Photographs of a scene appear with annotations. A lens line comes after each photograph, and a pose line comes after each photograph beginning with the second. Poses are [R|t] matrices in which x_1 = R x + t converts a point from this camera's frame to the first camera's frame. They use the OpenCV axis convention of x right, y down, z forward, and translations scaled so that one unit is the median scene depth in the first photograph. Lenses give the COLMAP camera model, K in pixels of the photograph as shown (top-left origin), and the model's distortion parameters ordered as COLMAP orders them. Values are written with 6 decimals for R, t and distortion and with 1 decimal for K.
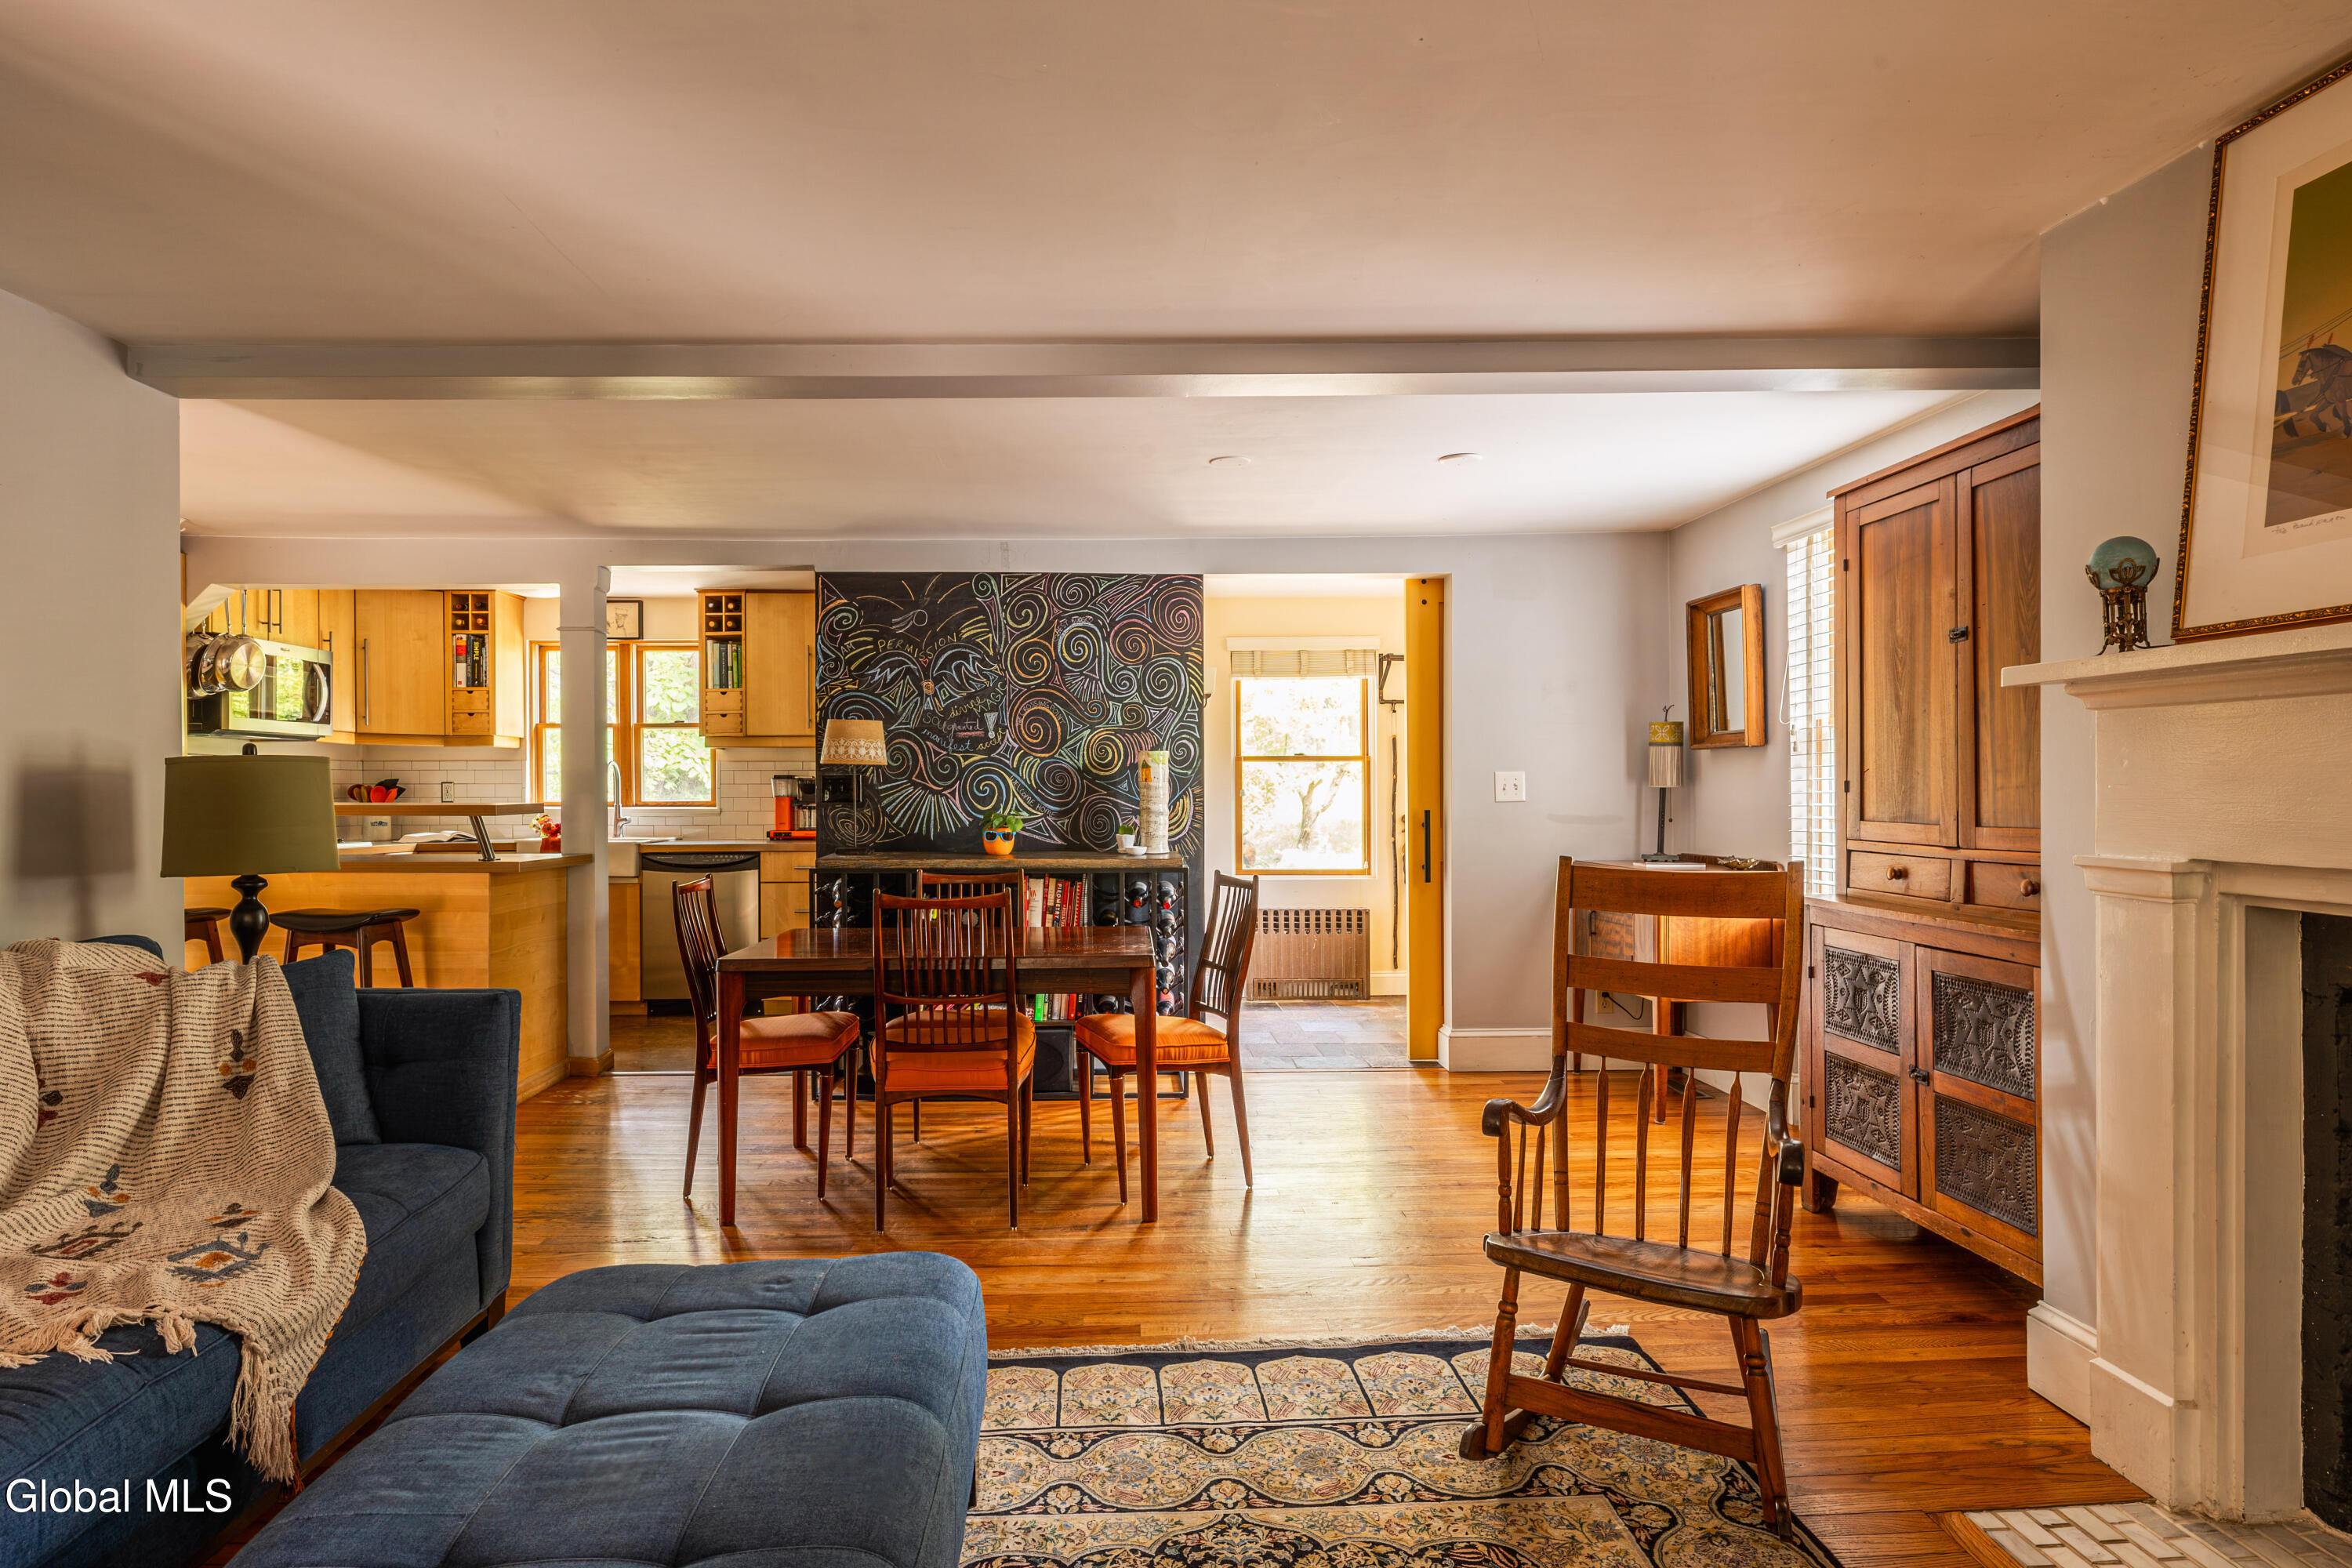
lens RADIAL K [[1360.9, 0, 1169.7], [0, 1360.9, 788.3], [0, 0, 1]] dist [-0.001201, 0.000591]
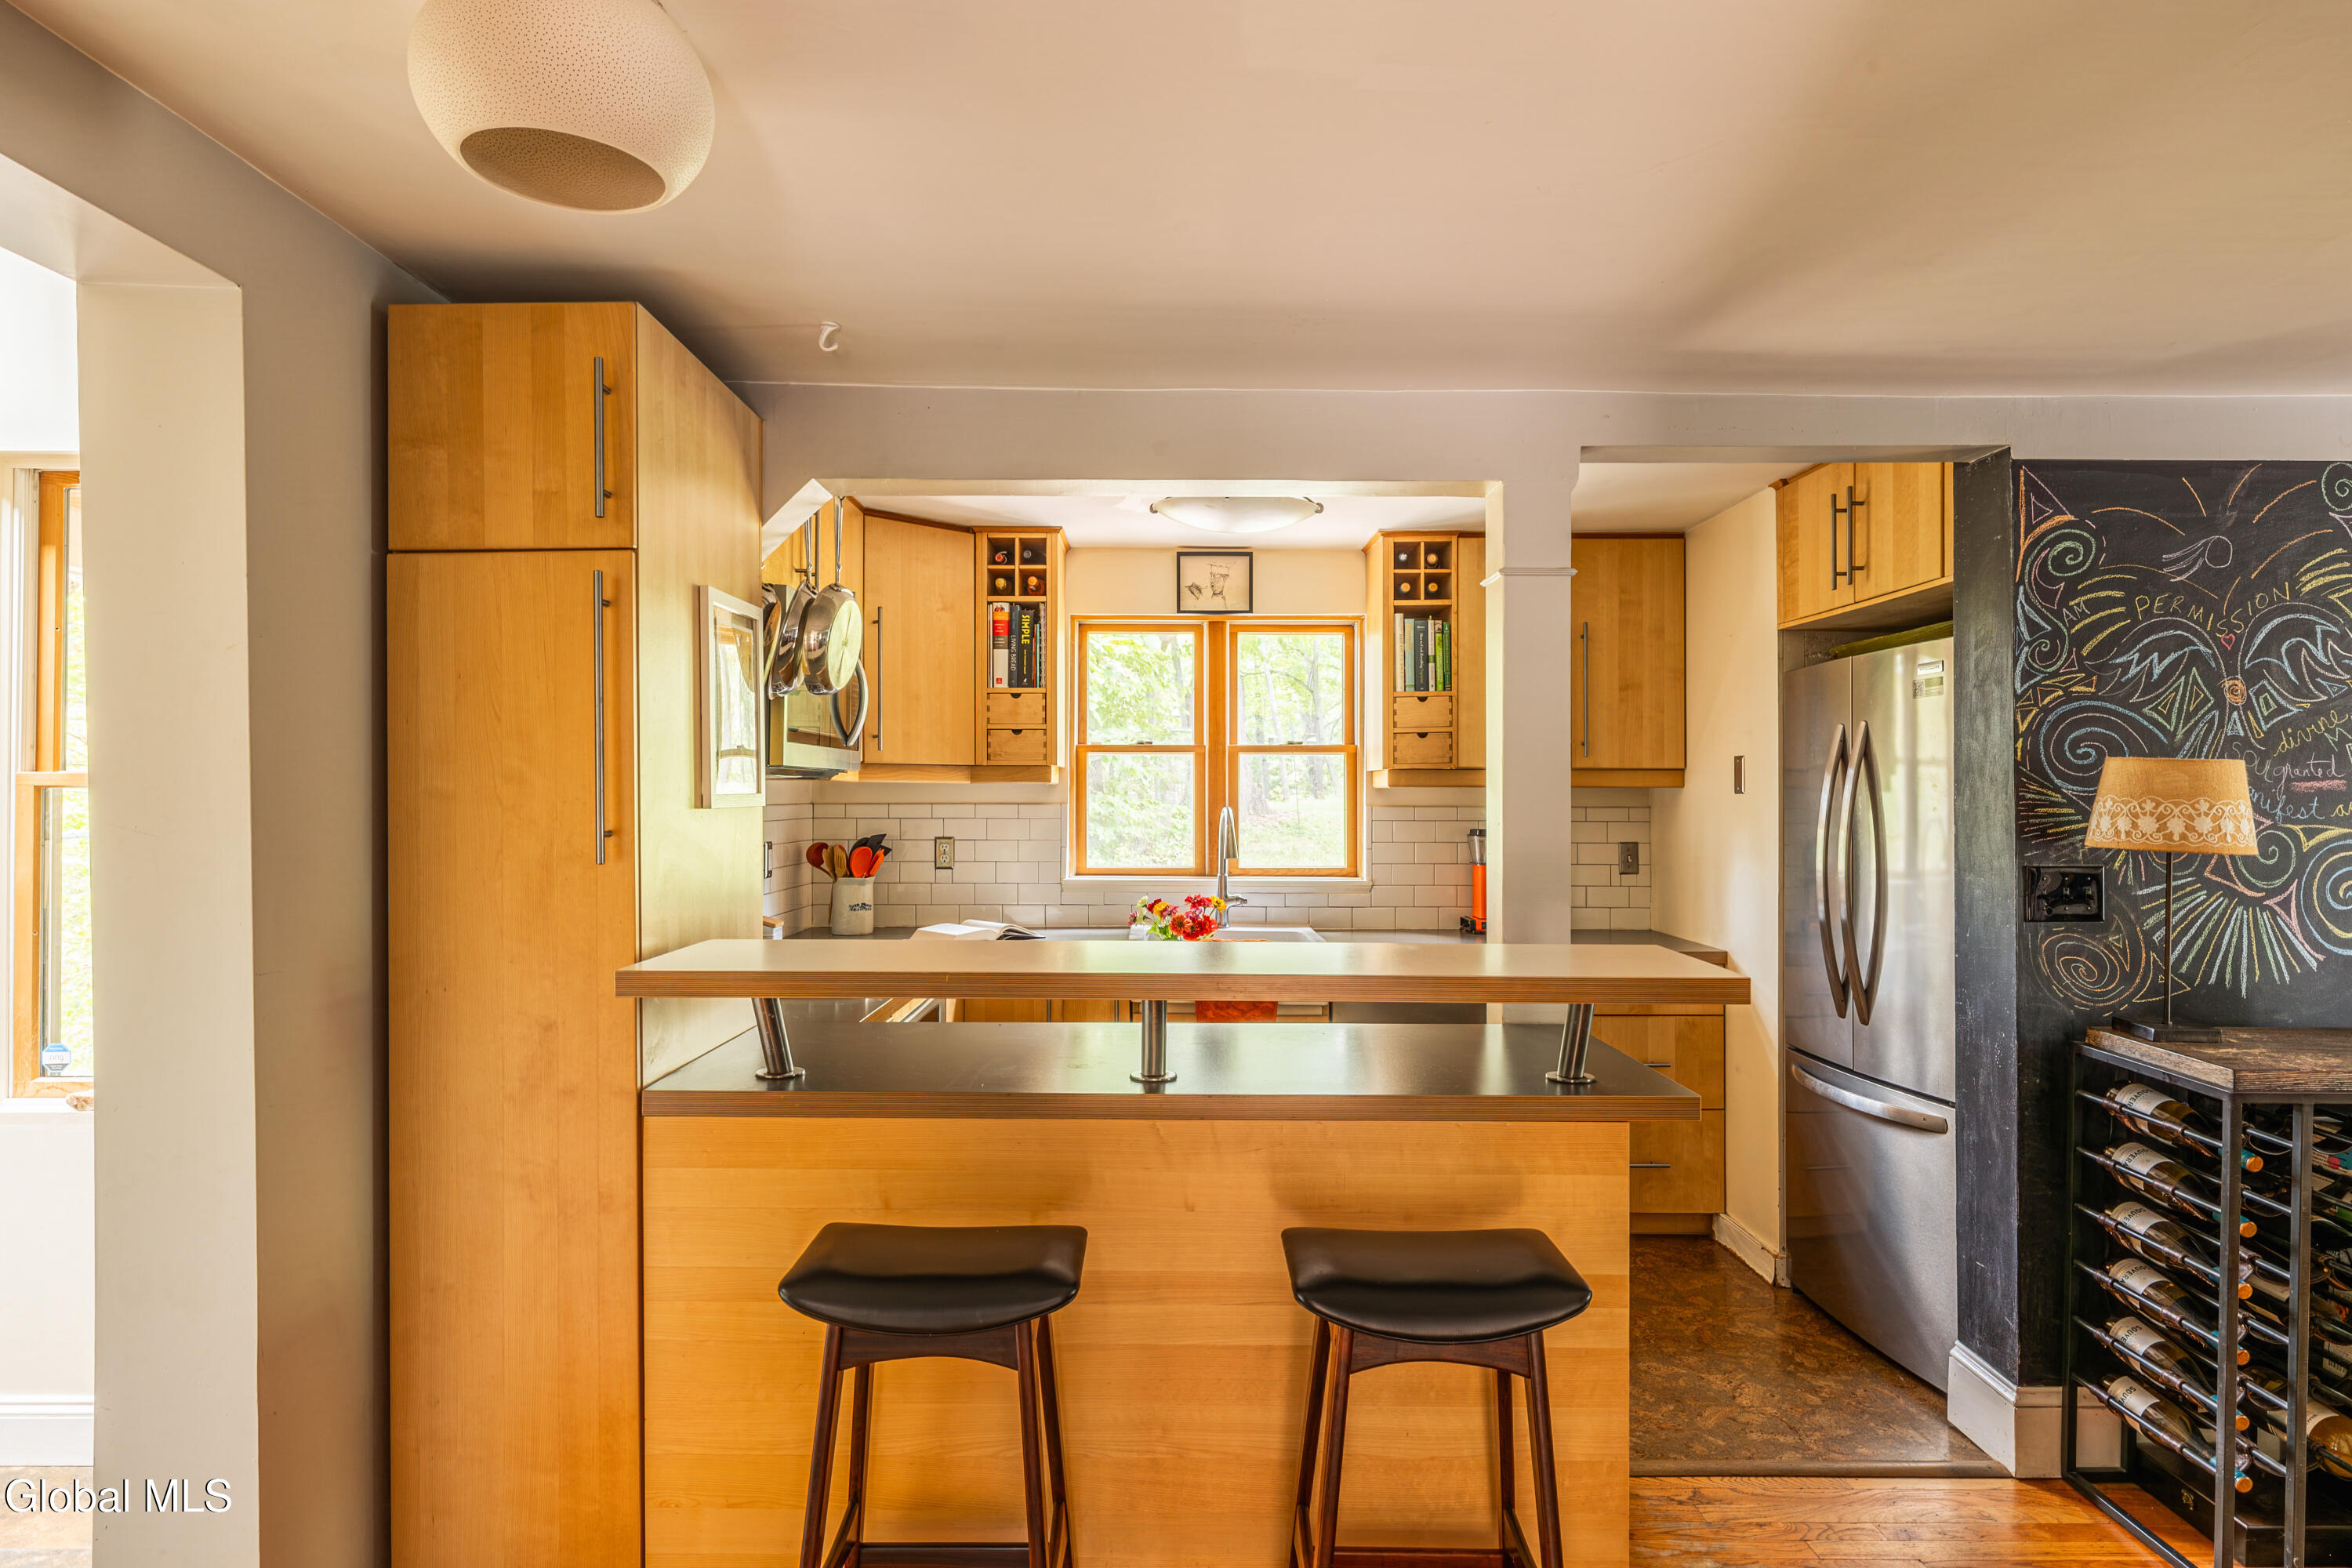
lens RADIAL K [[1360.9, 0, 1181.2], [0, 1360.9, 788.2], [0, 0, 1]] dist [-0.001201, 0.000591]
pose [[0.999784, 0.005333, -0.020079, -0.546087], [-0.005404, 0.999979, -0.003440, -0.034450], [0.020061, 0.003548, 0.999792, 0.488813]]
